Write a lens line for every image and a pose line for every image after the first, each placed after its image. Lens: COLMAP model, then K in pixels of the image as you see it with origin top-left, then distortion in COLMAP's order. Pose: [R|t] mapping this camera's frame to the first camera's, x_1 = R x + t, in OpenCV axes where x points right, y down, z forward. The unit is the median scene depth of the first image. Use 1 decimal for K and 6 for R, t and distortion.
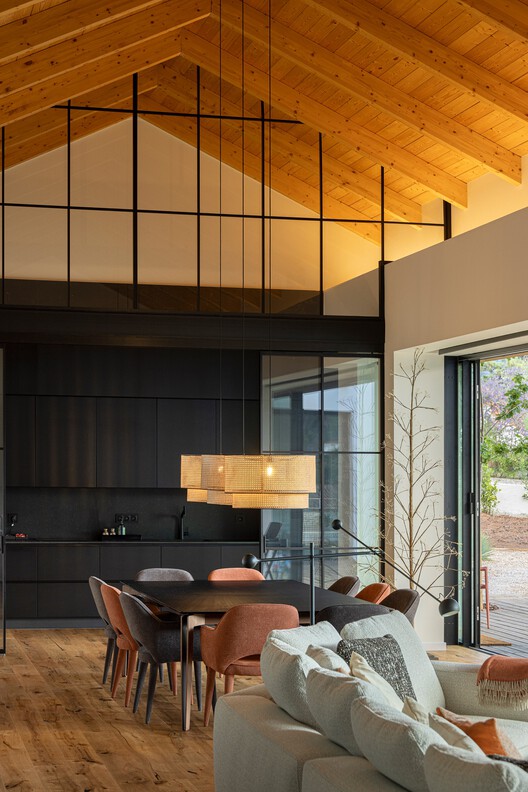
lens RADIAL K [[1581.1, 0, 264.0], [0, 1581.1, 396.0], [0, 0, 1]] dist [-0.031558, -0.111369]
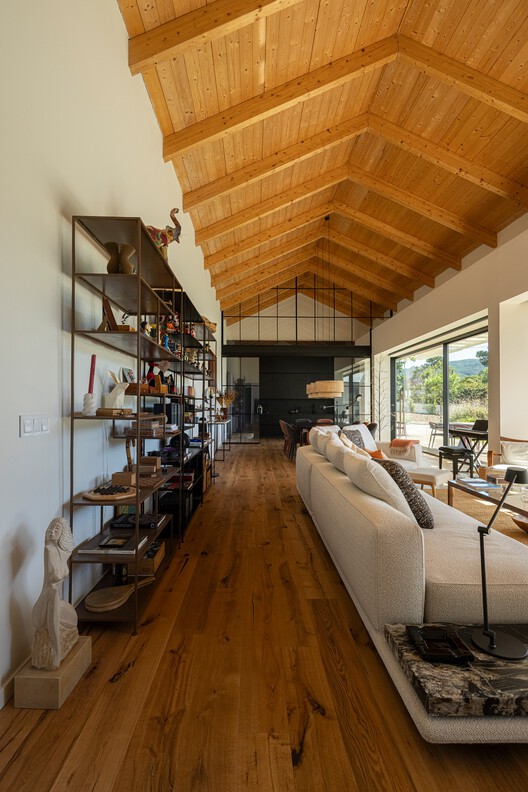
lens RADIAL K [[405.5, 0, 264.0], [0, 405.5, 396.0], [0, 0, 1]] dist [-0.000370, -0.000210]
pose [[0.976499, -0.010602, -0.215259, 0.039054], [0.014810, 0.999729, 0.017946, 0.038972], [0.215010, -0.020712, 0.976392, 0.120405]]
